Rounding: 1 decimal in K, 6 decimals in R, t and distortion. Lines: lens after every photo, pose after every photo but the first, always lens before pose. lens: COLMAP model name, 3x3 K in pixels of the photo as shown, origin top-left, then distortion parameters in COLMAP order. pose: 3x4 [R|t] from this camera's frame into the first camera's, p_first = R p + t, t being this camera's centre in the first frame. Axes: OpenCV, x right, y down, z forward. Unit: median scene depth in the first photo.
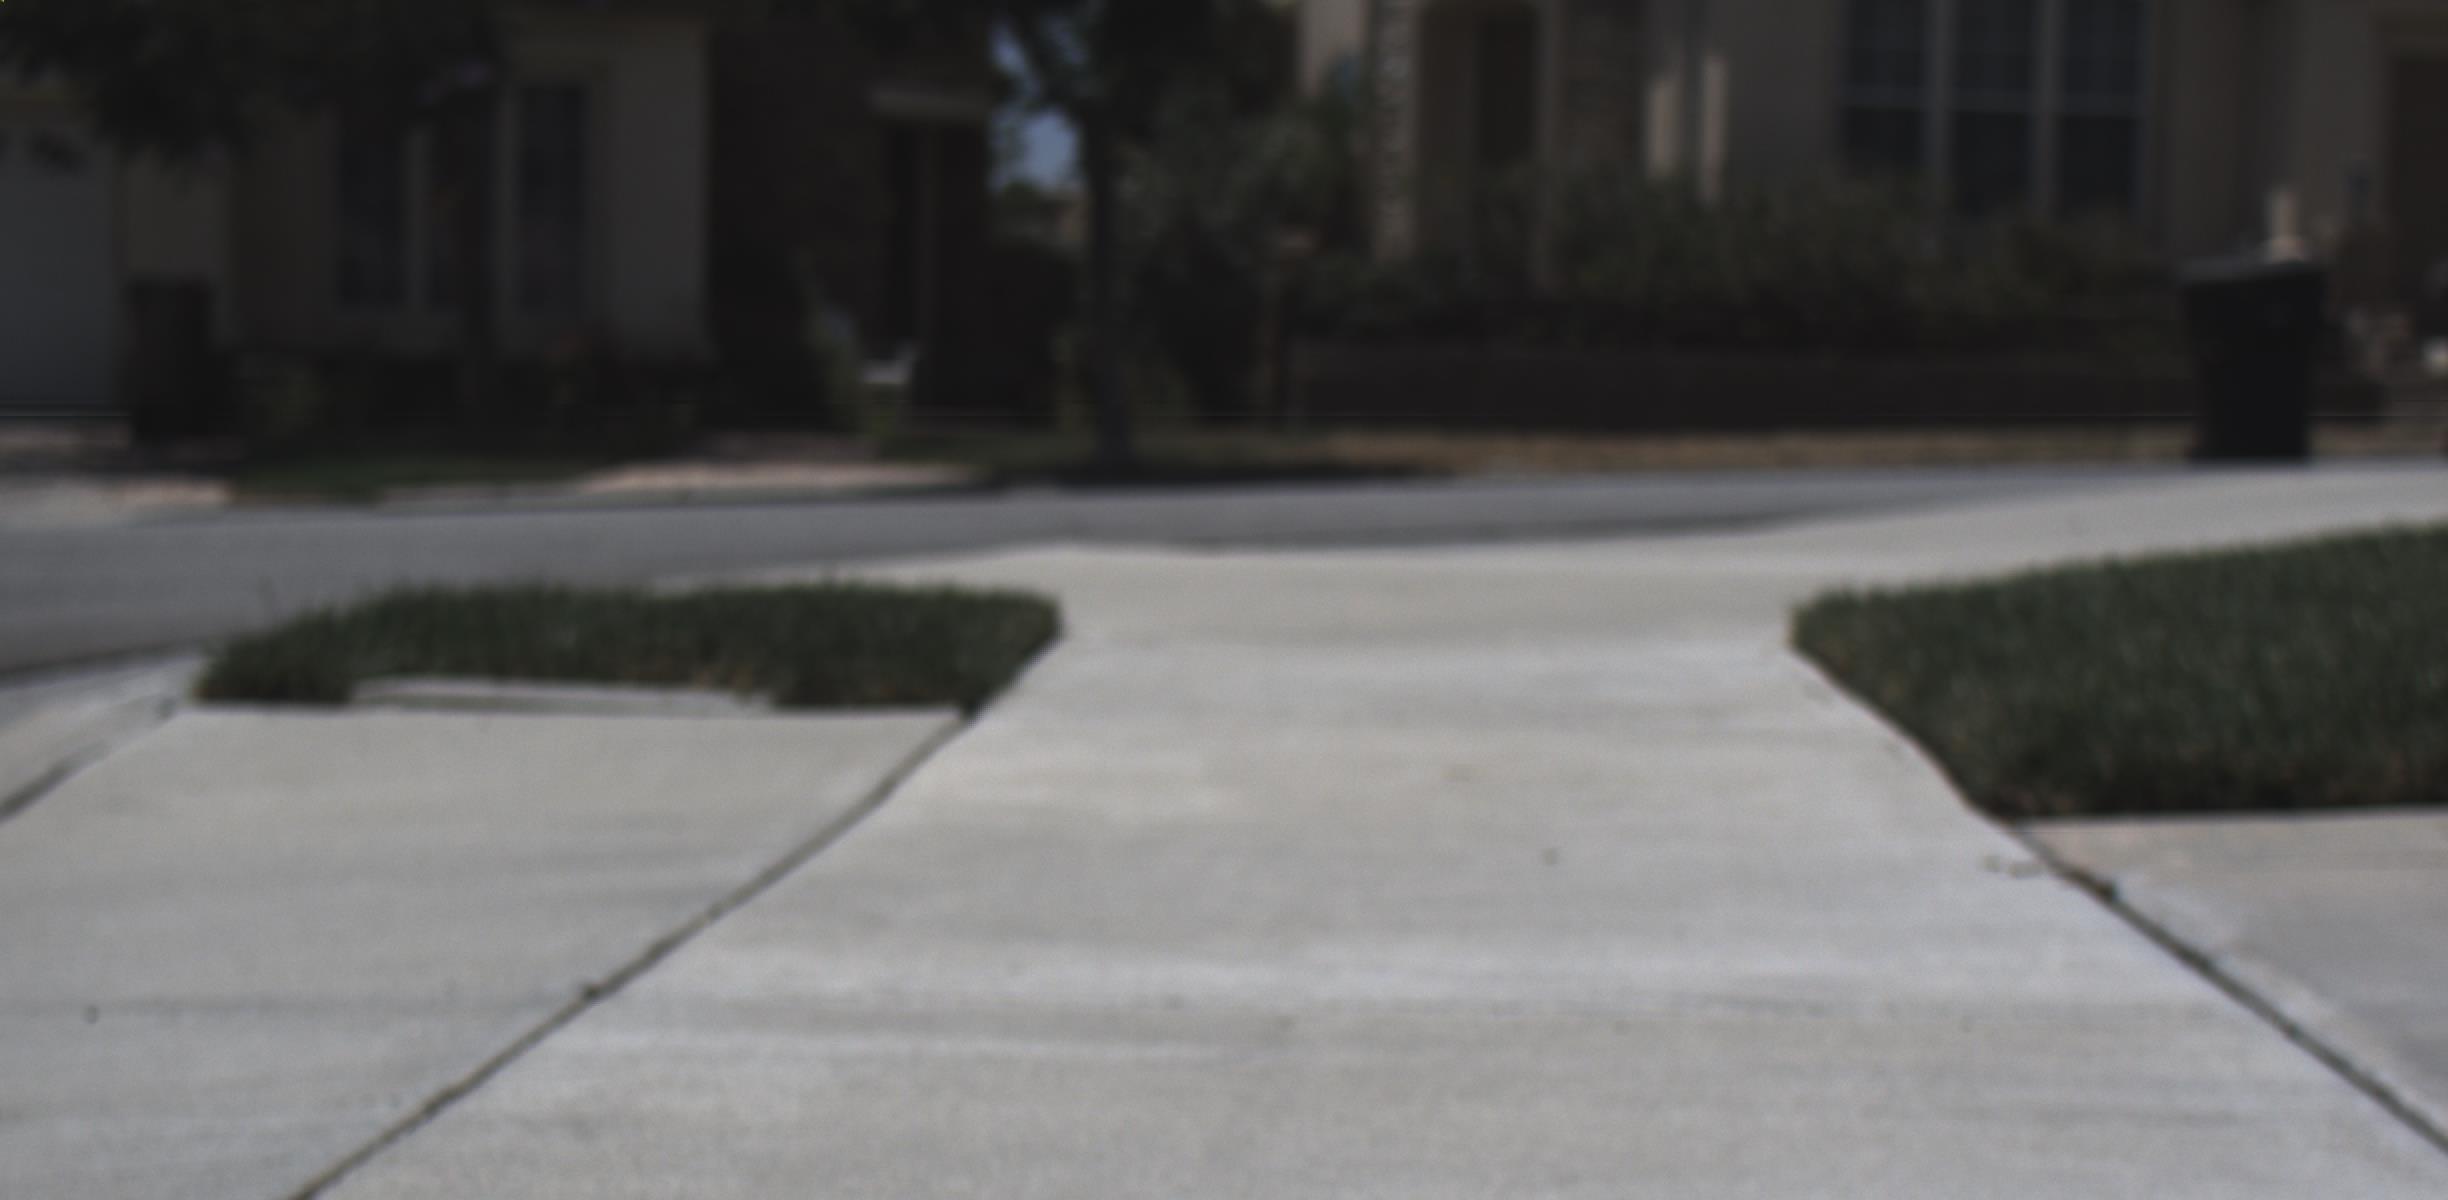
lens RADIAL K [[6103.3, 0, 1224.0], [0, 6103.3, 600.0], [0, 0, 1]] dist [0.044018, 1.043952]
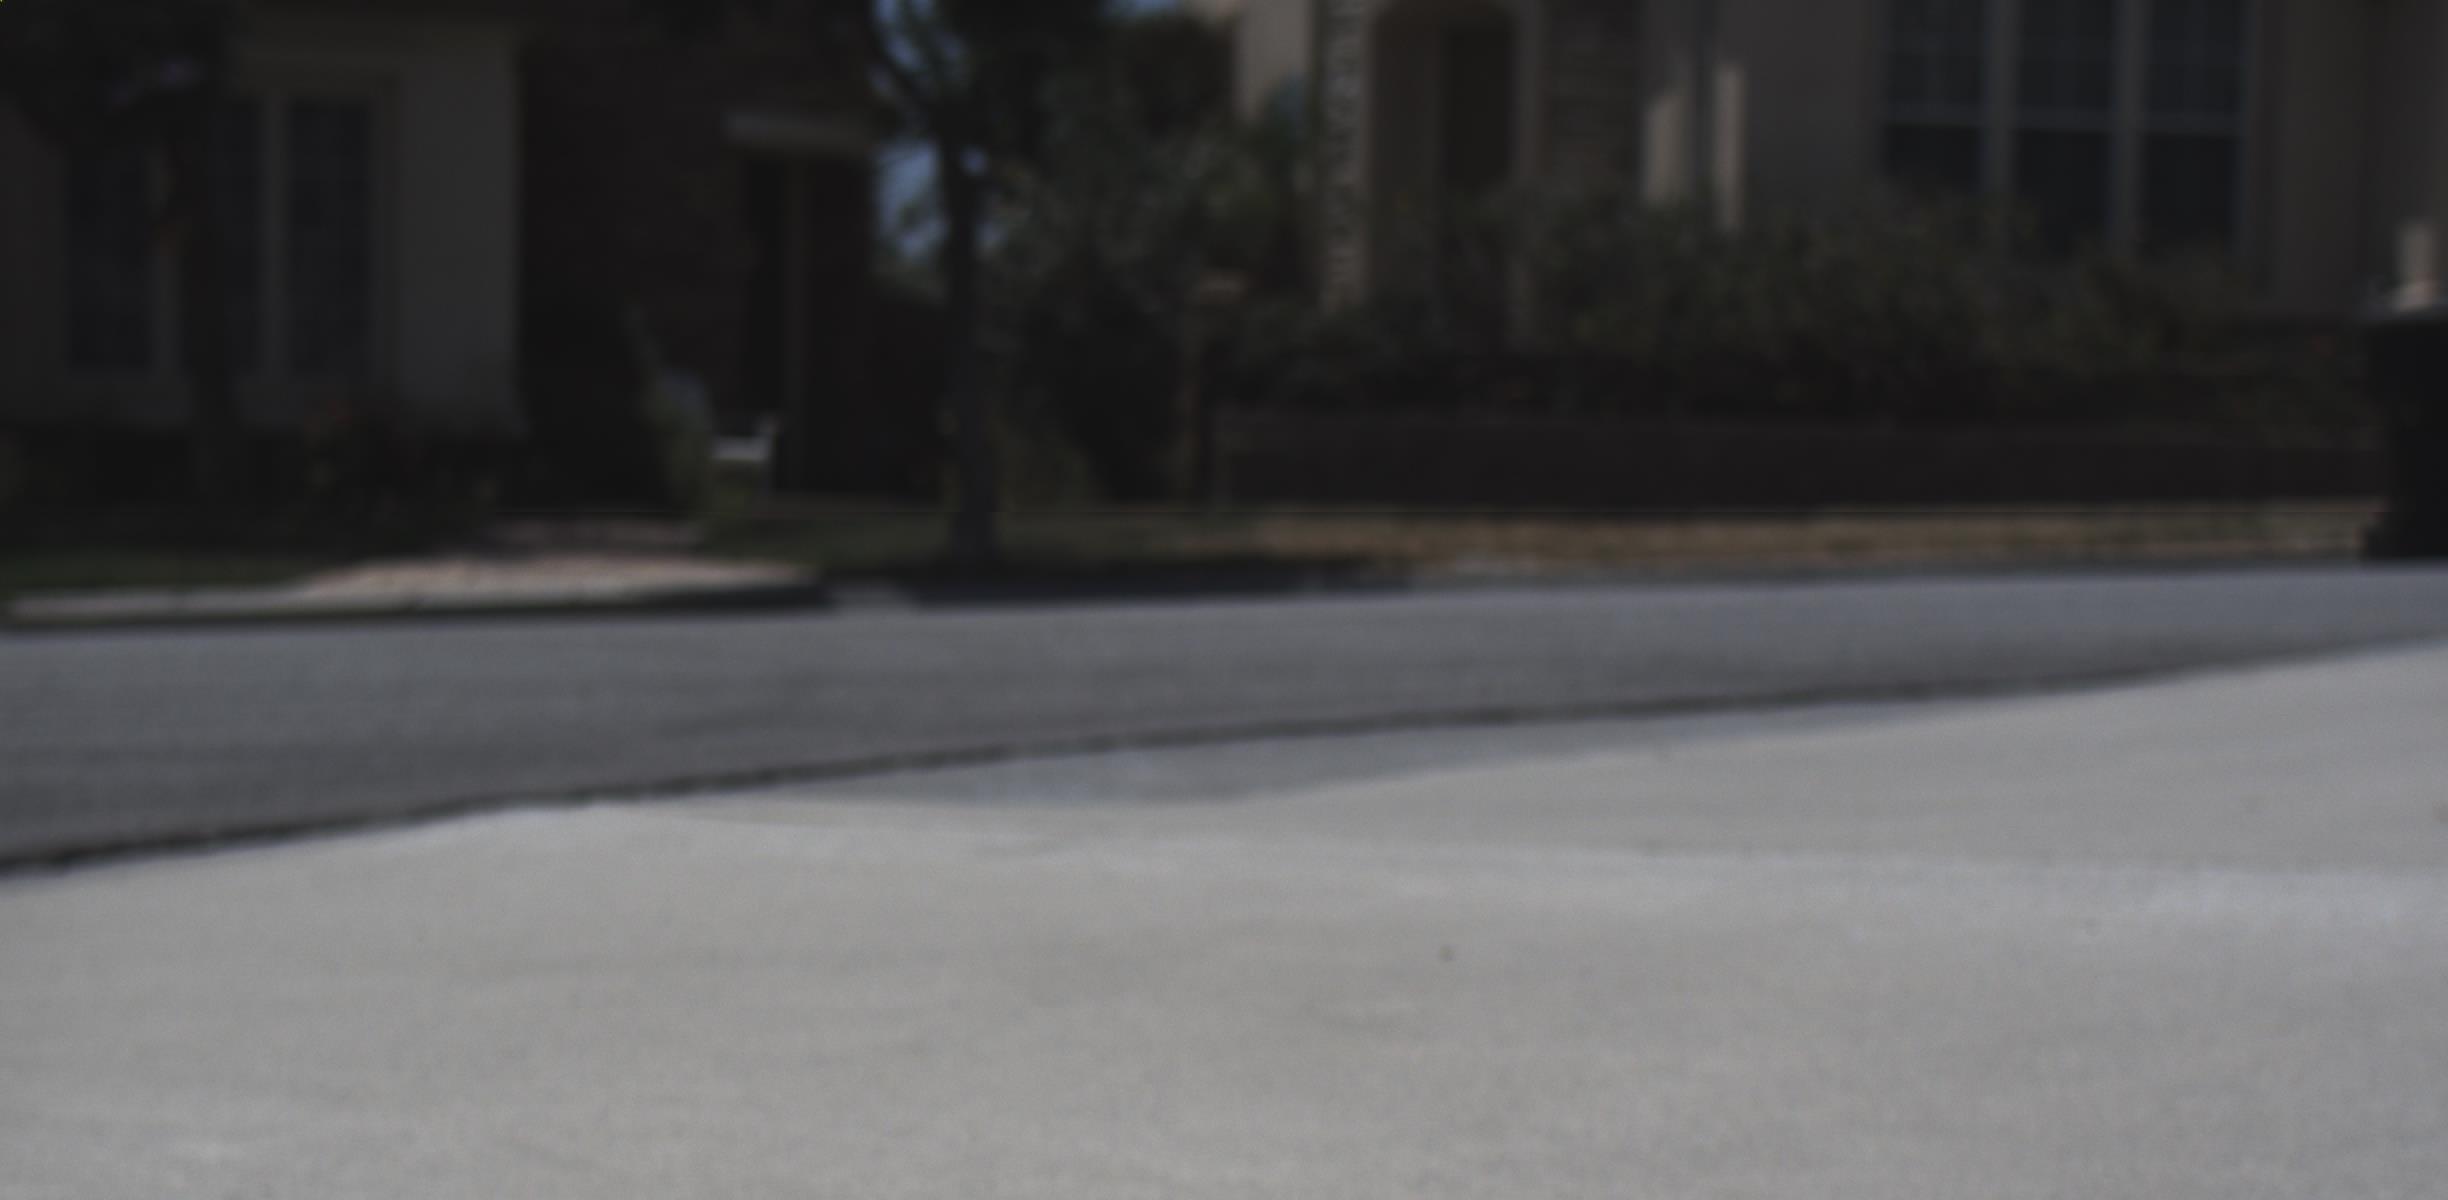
lens RADIAL K [[6103.3, 0, 1224.0], [0, 6103.3, 600.0], [0, 0, 1]] dist [0.044018, 1.043952]
pose [[0.999971, -0.002872, 0.007018, 0.005964], [0.002965, 0.999907, -0.013281, -0.005904], [-0.006979, 0.013302, 0.999887, 0.183555]]
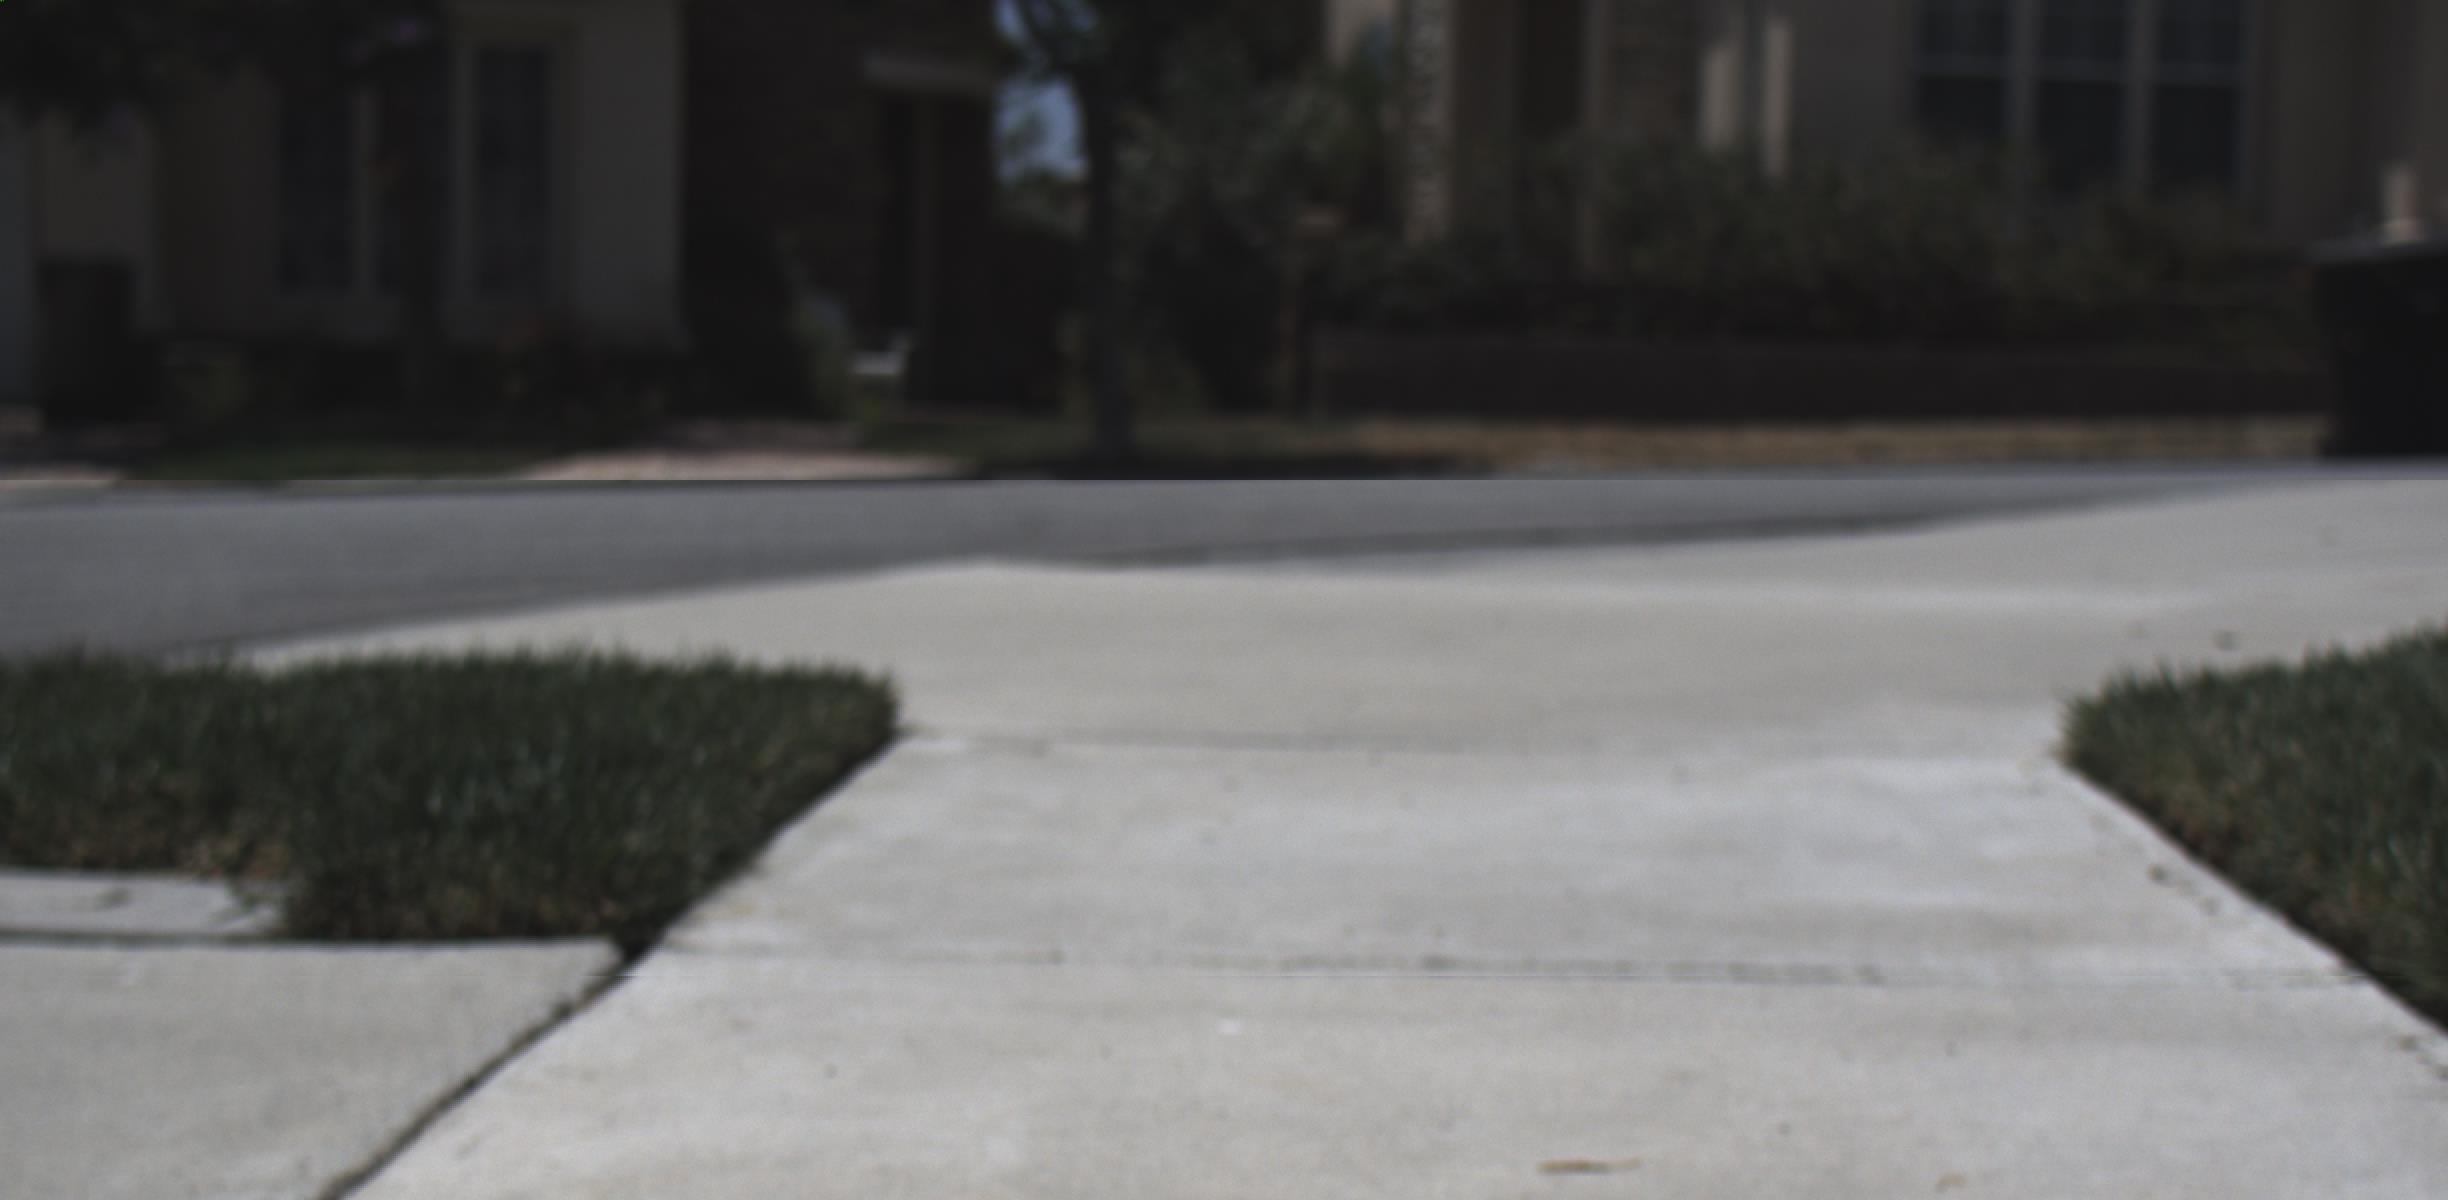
lens RADIAL K [[6103.3, 0, 1224.0], [0, 6103.3, 600.0], [0, 0, 1]] dist [0.044018, 1.043952]
pose [[0.999982, 0.002784, -0.005339, 0.002400], [-0.002782, 0.999996, 0.000404, -0.002288], [0.005340, -0.000389, 0.999986, 0.087766]]
